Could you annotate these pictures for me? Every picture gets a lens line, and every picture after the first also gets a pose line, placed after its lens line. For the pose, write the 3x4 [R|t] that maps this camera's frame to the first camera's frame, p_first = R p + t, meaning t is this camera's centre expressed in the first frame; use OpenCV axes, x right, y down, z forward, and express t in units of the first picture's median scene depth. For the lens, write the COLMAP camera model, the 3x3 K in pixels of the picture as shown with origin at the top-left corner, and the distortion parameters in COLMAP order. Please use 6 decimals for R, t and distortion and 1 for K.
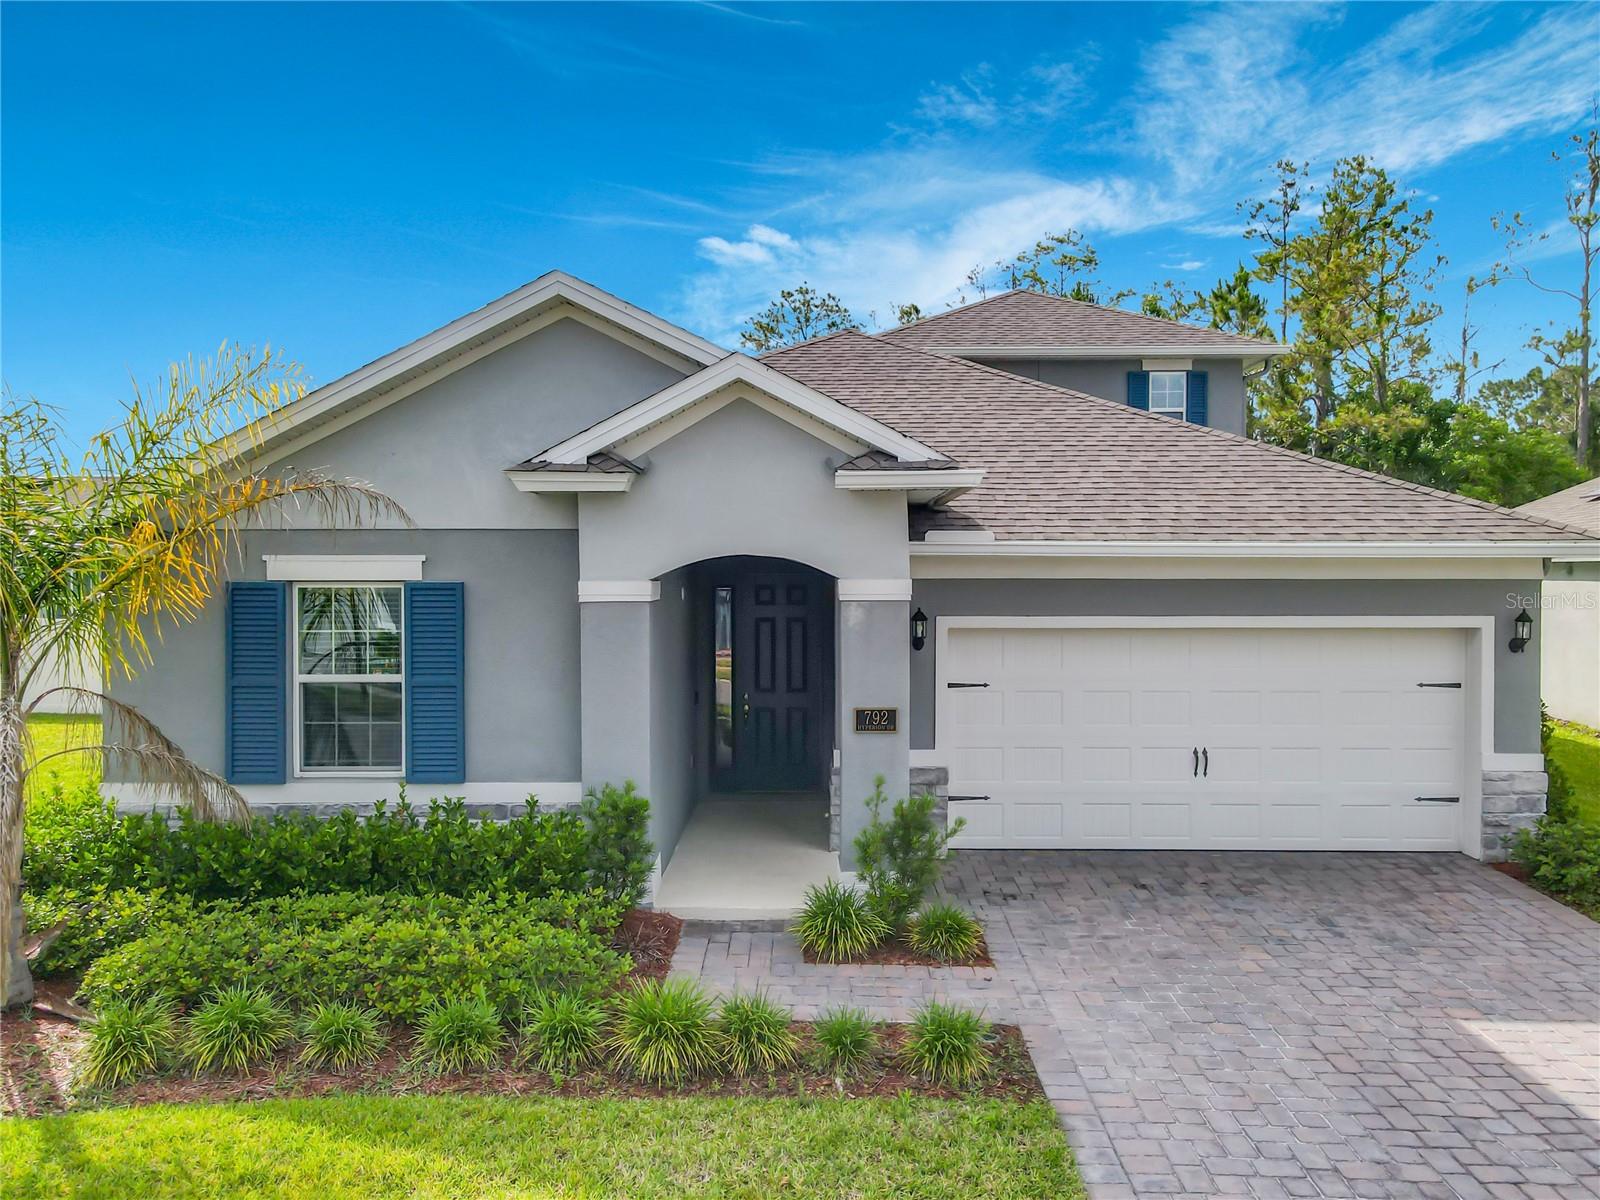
lens RADIAL K [[1175.5, 0, 855.2], [0, 1175.5, 617.6], [0, 0, 1]] dist [0.062160, -0.004103]
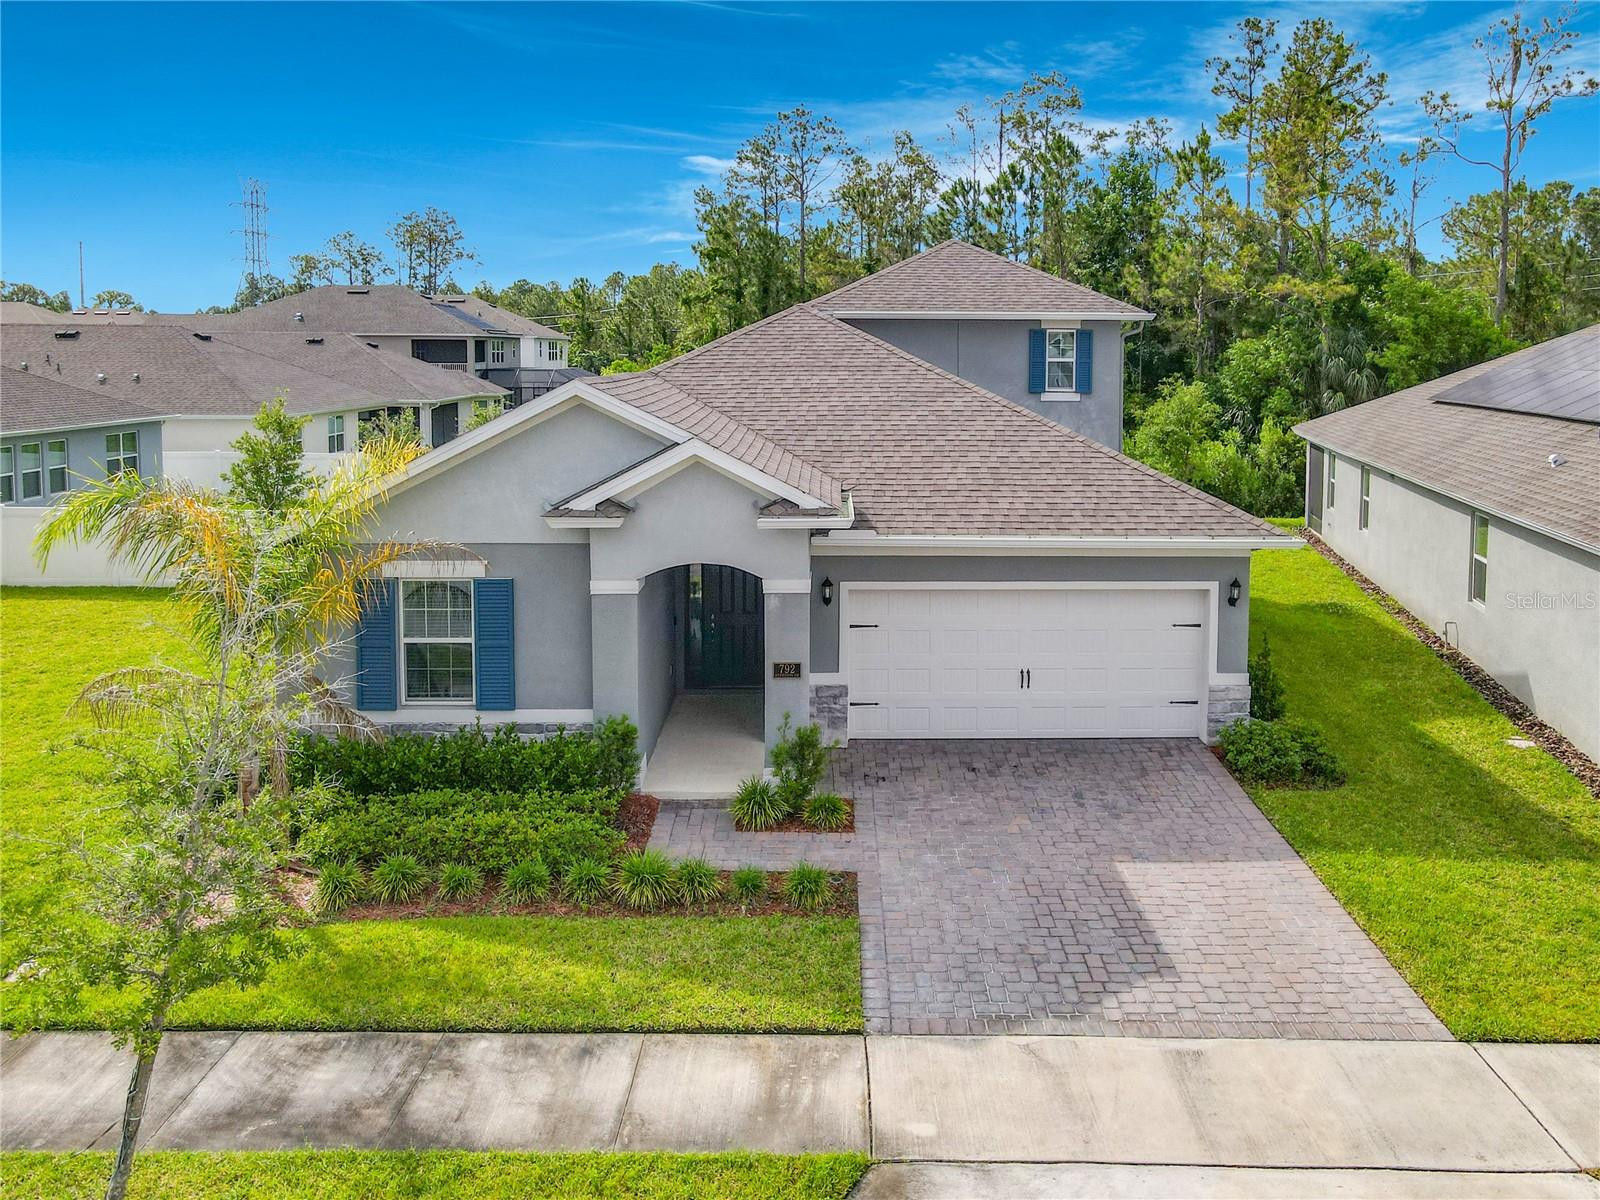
lens RADIAL K [[1204.6, 0, 912.0], [0, 1204.6, 474.5], [0, 0, 1]] dist [0.000907, 0.030624]
pose [[0.999070, 0.006328, 0.042649, 0.115281], [-0.008592, 0.998551, 0.053115, -0.260428], [-0.042251, -0.053432, 0.997677, -0.571426]]
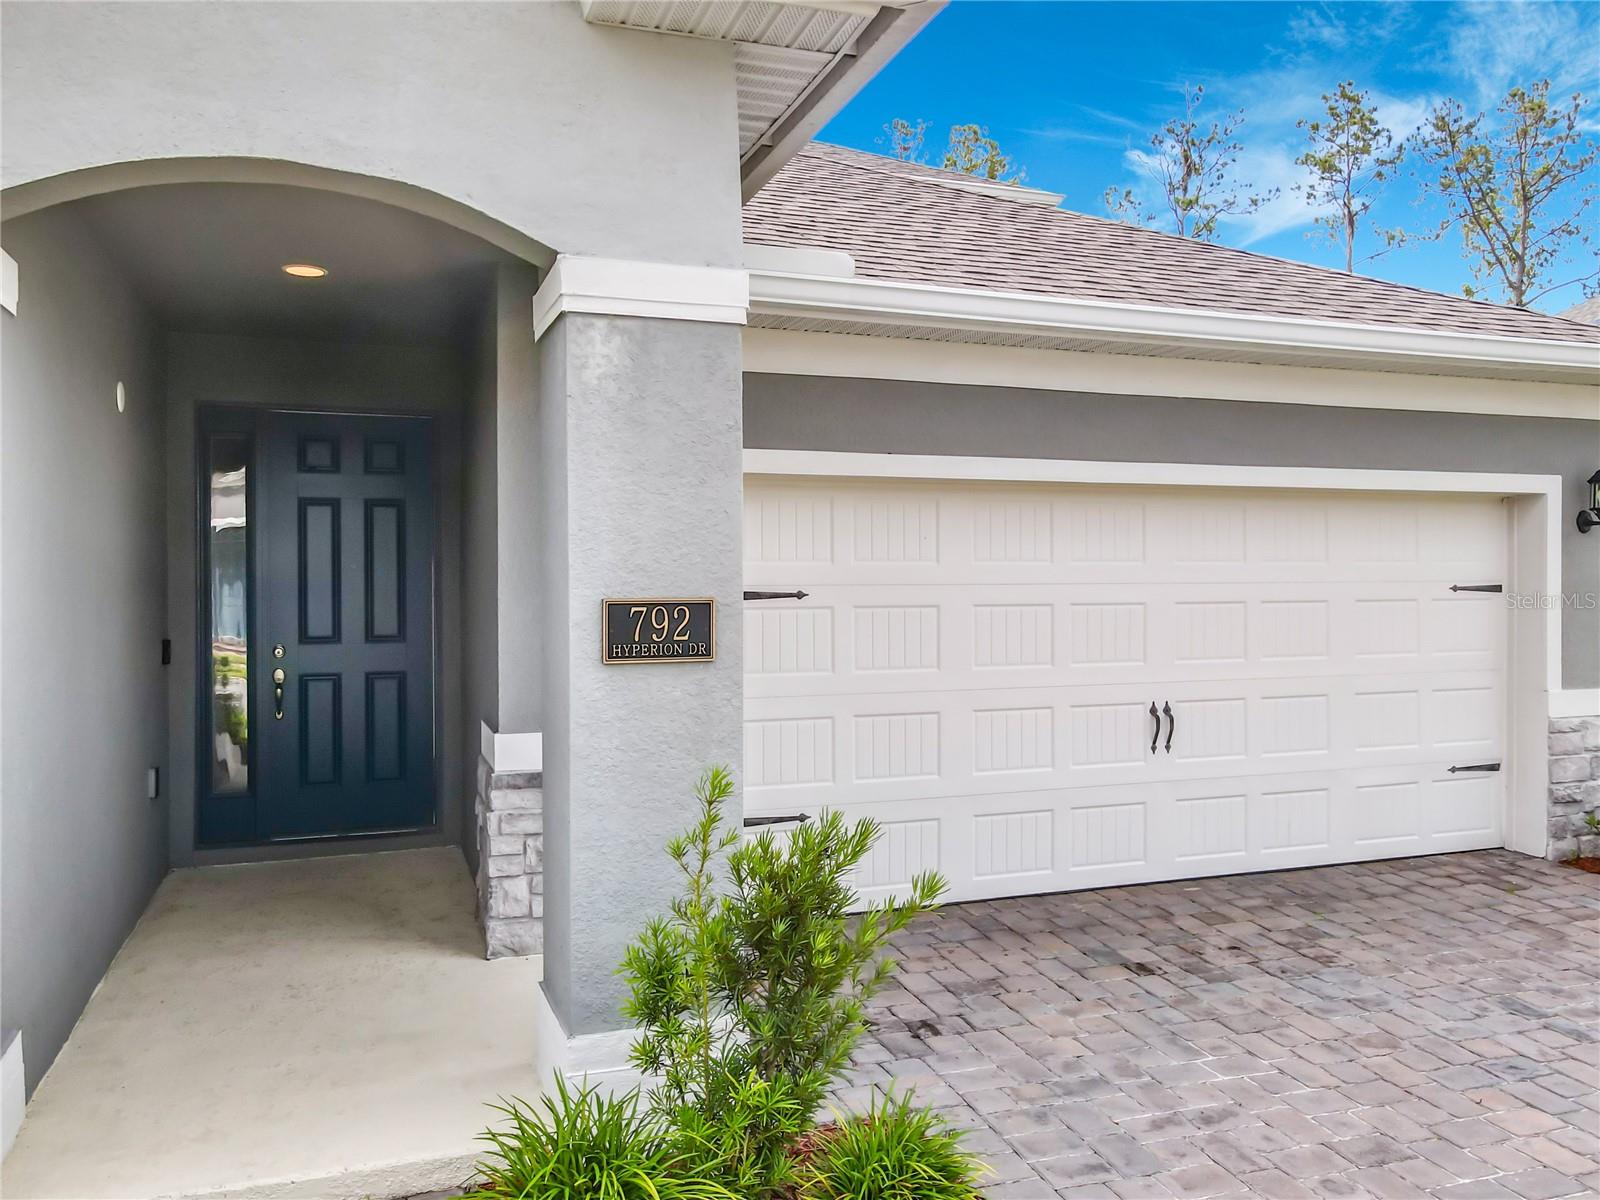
lens RADIAL K [[1255.6, 0, 860.2], [0, 1255.6, 584.8], [0, 0, 1]] dist [0.007853, 0.009195]
pose [[0.940455, -0.005345, 0.339877, -0.062732], [0.016242, 0.999441, -0.029226, 0.088582], [-0.339530, 0.033006, 0.940016, 0.614334]]
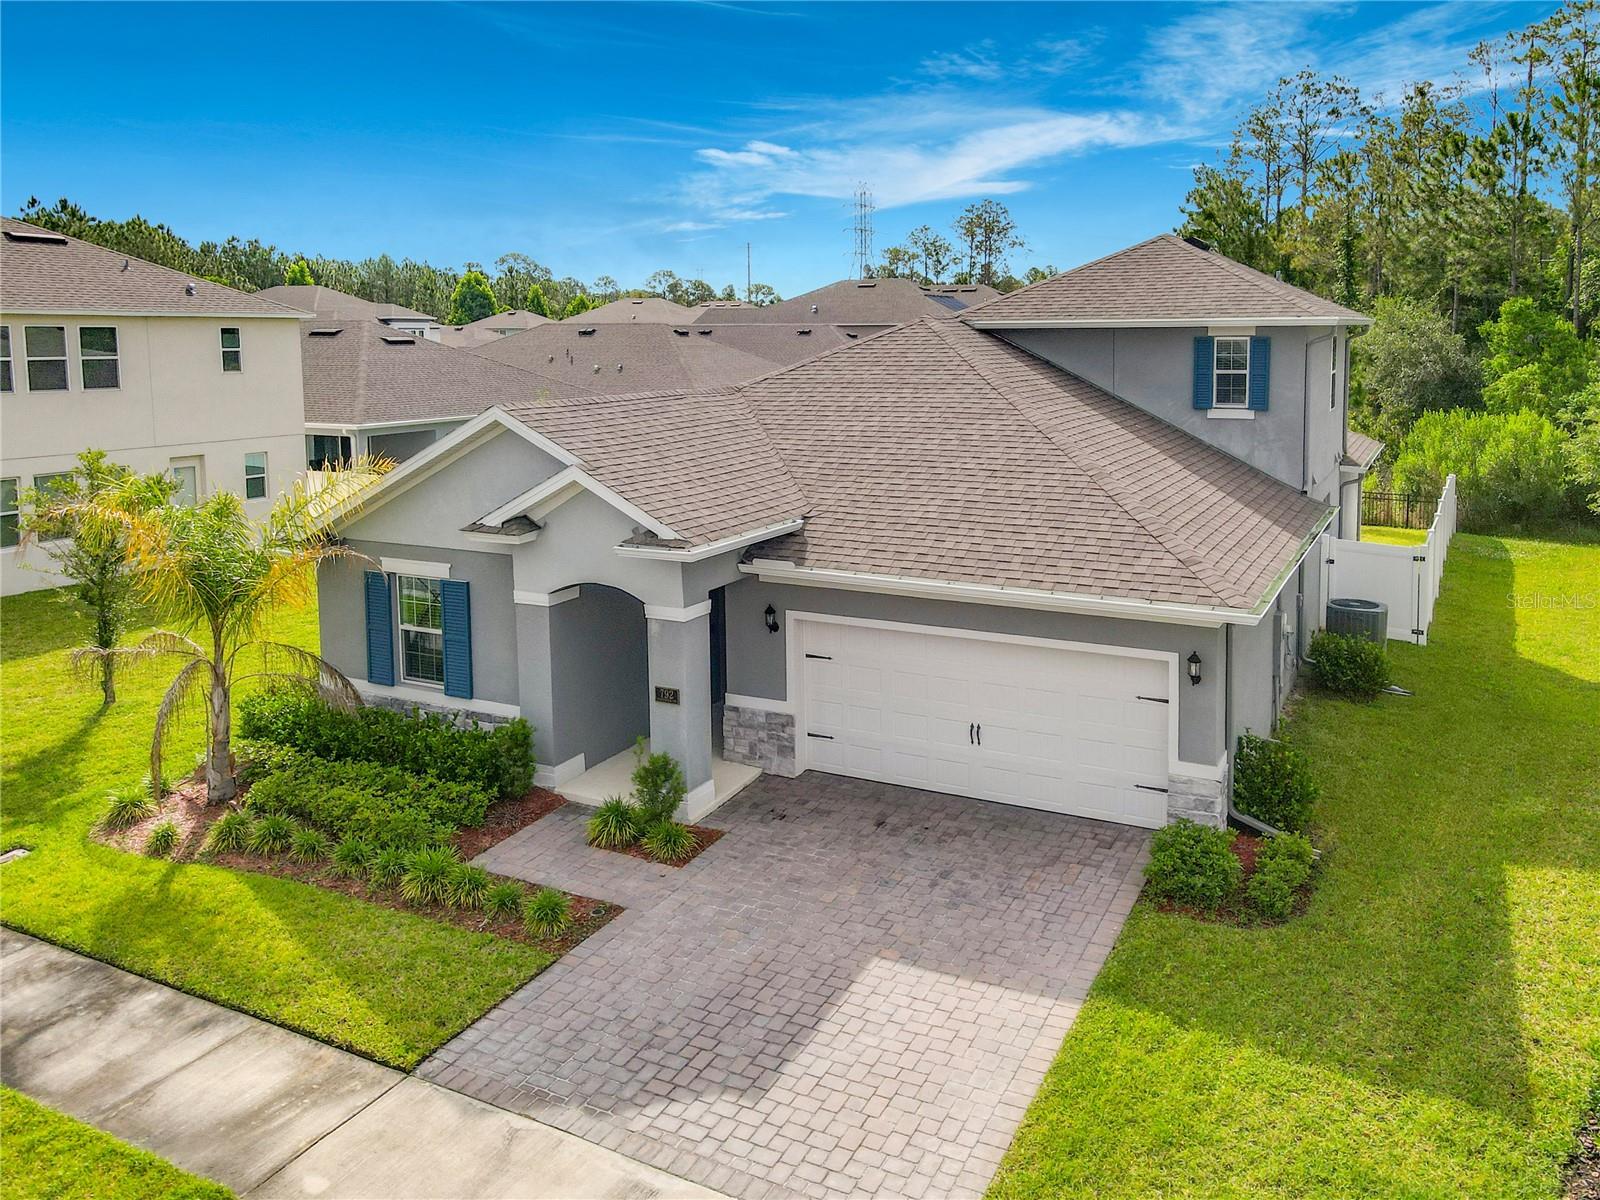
lens RADIAL K [[1204.6, 0, 912.0], [0, 1204.6, 474.5], [0, 0, 1]] dist [0.000907, 0.030624]
pose [[0.912526, 0.053608, -0.405490, 0.969898], [-0.024171, 0.996709, 0.077377, -0.344010], [0.408303, -0.060807, 0.910819, -0.299587]]
